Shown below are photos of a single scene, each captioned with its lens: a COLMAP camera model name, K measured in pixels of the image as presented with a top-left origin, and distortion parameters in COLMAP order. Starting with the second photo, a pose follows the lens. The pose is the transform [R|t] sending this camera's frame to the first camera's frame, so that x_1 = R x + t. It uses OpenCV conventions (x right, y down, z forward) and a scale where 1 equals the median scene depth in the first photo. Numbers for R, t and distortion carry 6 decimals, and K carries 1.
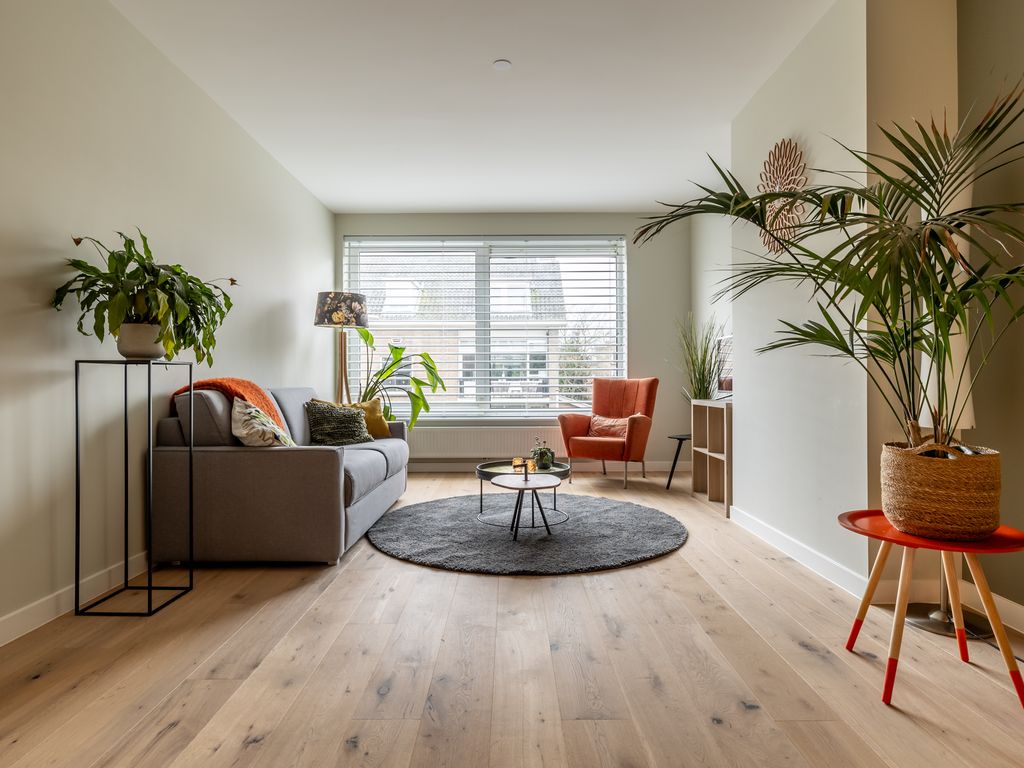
lens RADIAL K [[587.3, 0, 506.7], [0, 587.3, 380.2], [0, 0, 1]] dist [-0.002469, -0.000593]
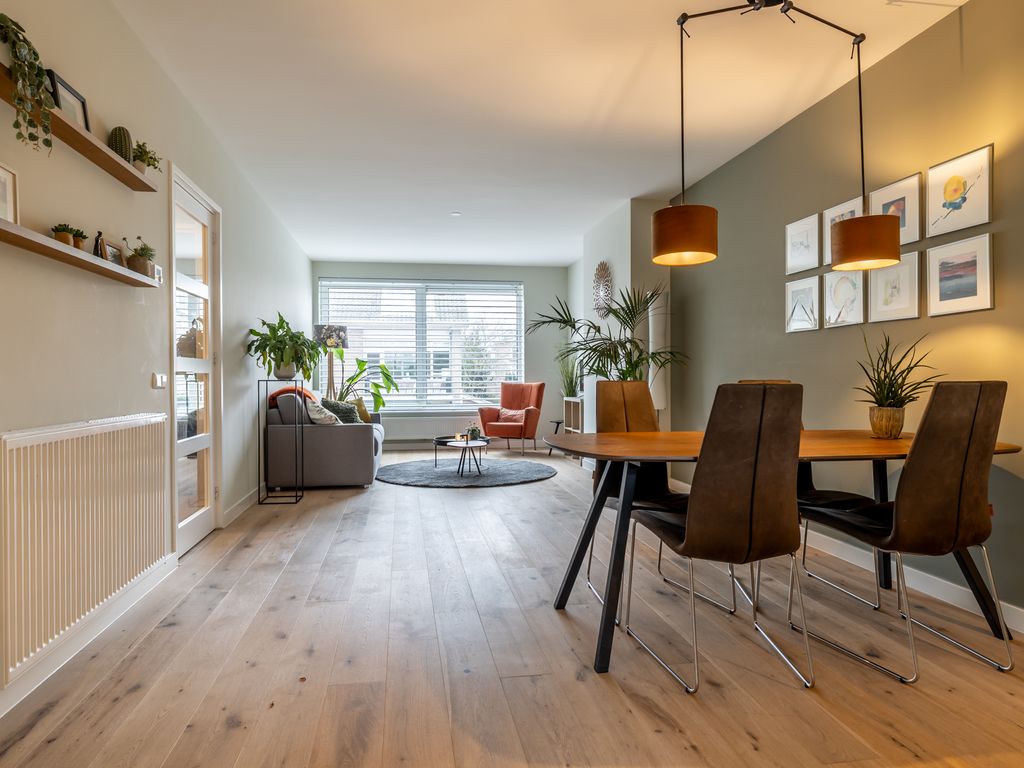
lens RADIAL K [[647.9, 0, 510.8], [0, 647.9, 375.8], [0, 0, 1]] dist [0.001843, -0.000498]
pose [[0.984059, 0.000668, 0.177842, -0.118914], [-0.000797, 0.999999, 0.000656, -0.022161], [-0.177841, -0.000787, 0.984059, -0.604736]]
